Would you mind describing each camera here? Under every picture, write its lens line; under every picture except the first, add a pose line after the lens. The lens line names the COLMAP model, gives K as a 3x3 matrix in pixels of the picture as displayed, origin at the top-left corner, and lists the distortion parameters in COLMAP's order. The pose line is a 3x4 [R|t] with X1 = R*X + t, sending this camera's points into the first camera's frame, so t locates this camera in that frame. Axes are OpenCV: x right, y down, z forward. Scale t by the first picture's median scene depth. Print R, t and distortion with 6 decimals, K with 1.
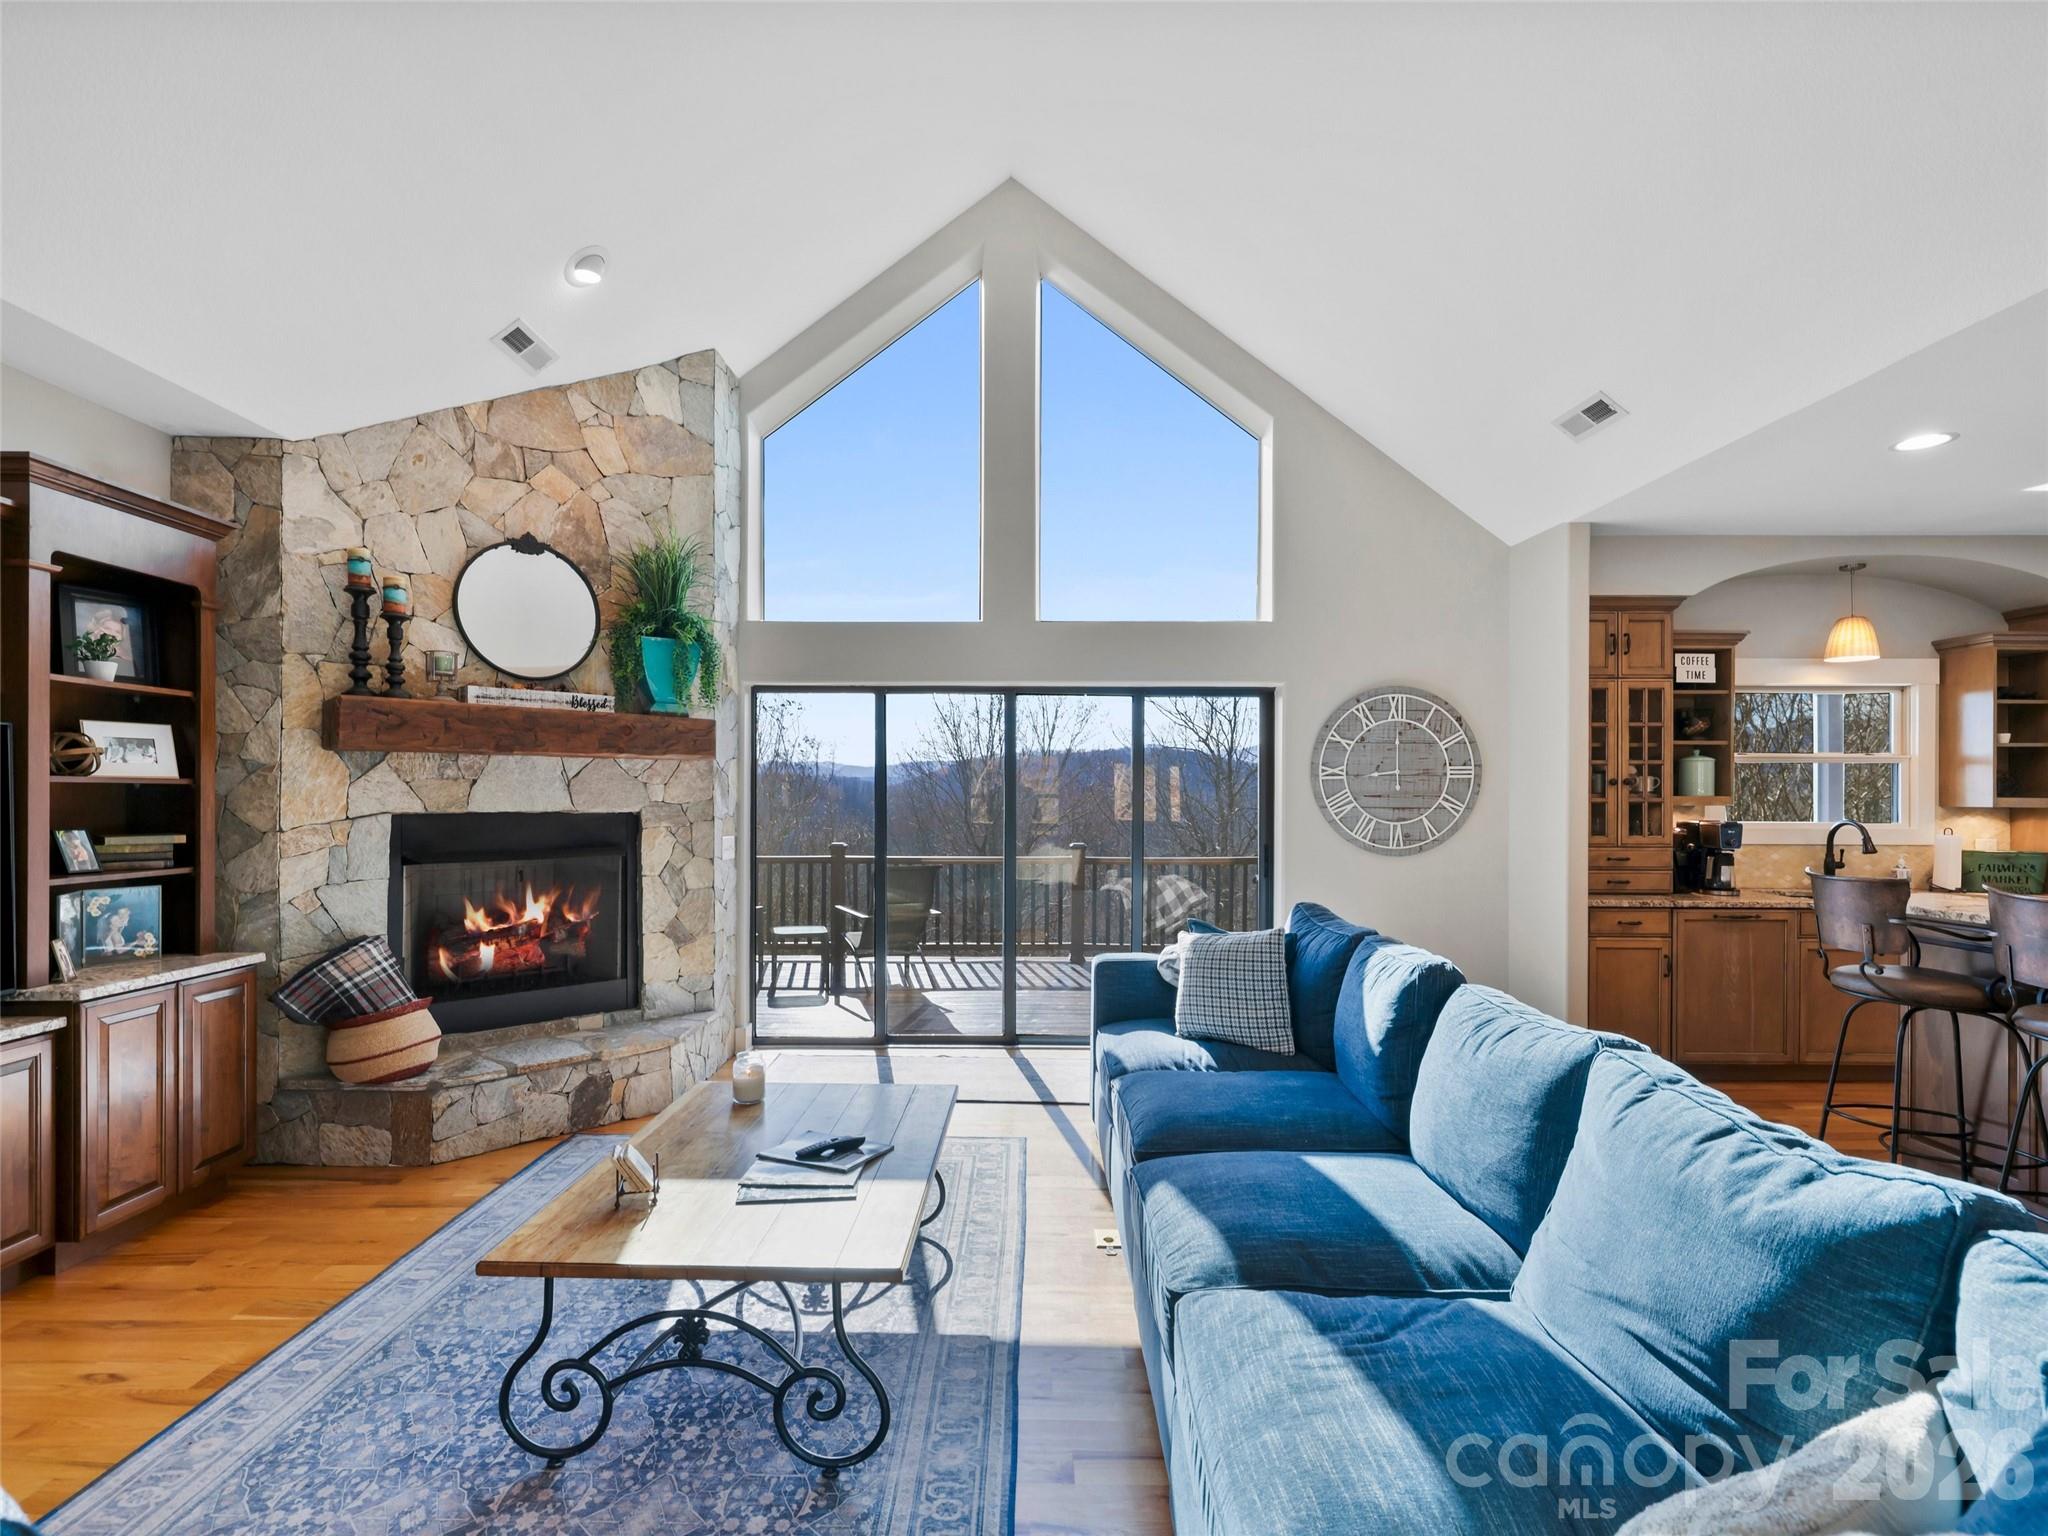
lens RADIAL K [[973.5, 0, 1023.9], [0, 973.5, 787.7], [0, 0, 1]] dist [0.000716, 0.000437]
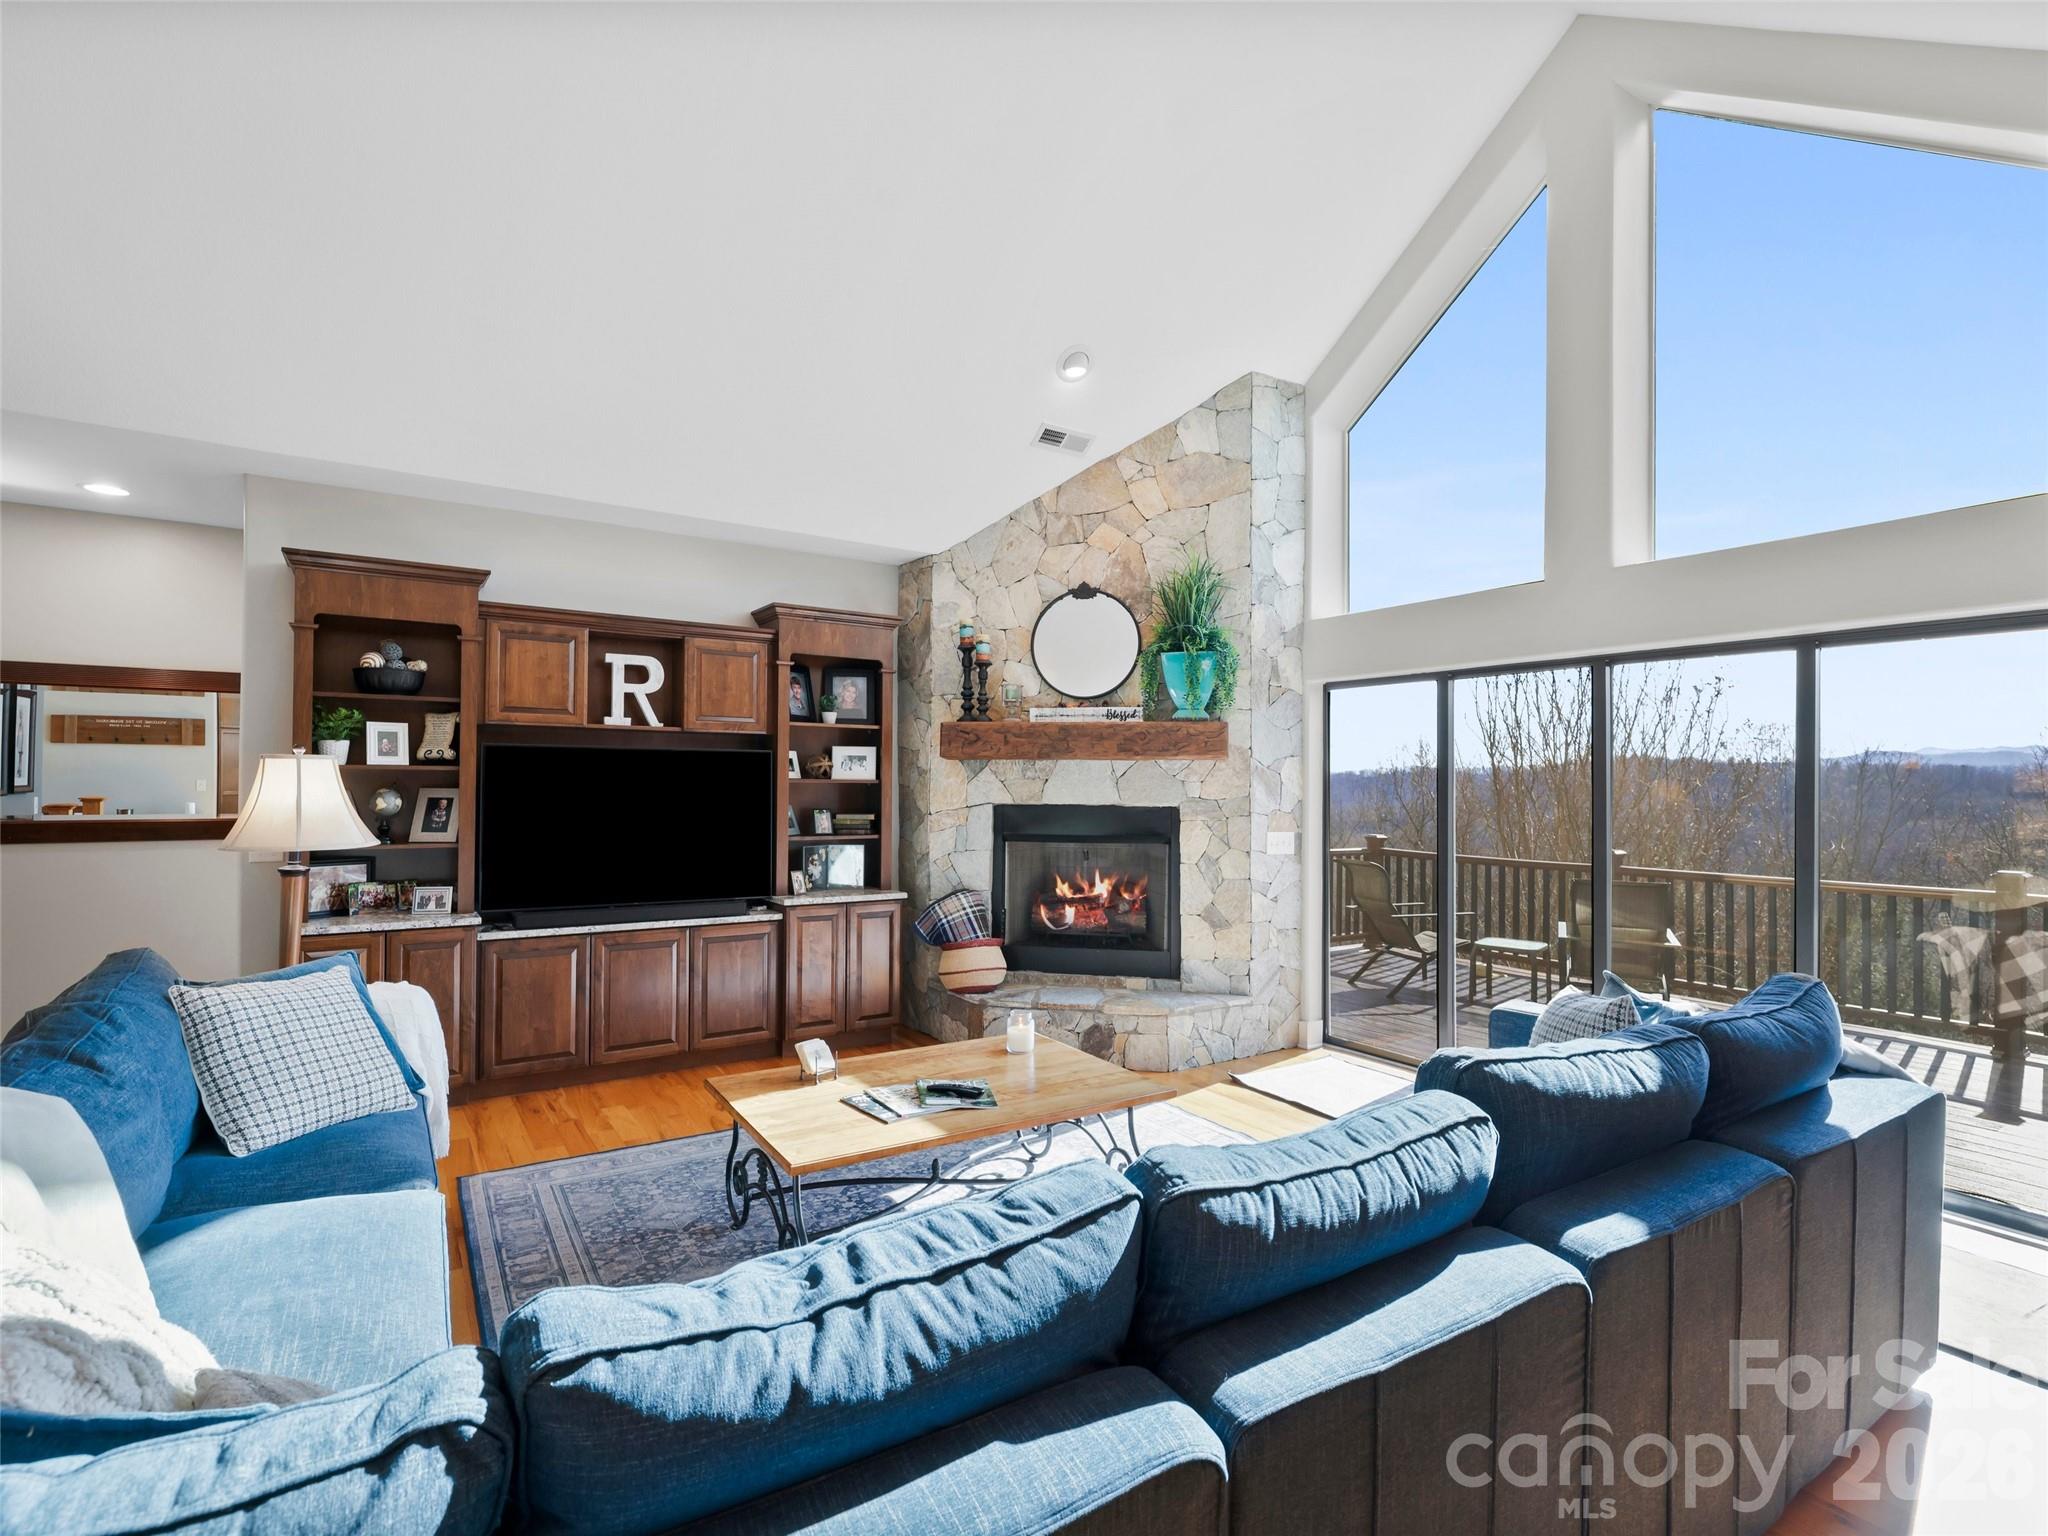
lens RADIAL K [[973.5, 0, 1026.0], [0, 973.5, 771.9], [0, 0, 1]] dist [0.000716, 0.000437]
pose [[0.557433, -0.010554, -0.830155, 0.497031], [0.000838, 0.999926, -0.012150, -0.002122], [0.830221, 0.006077, 0.557401, 0.243954]]
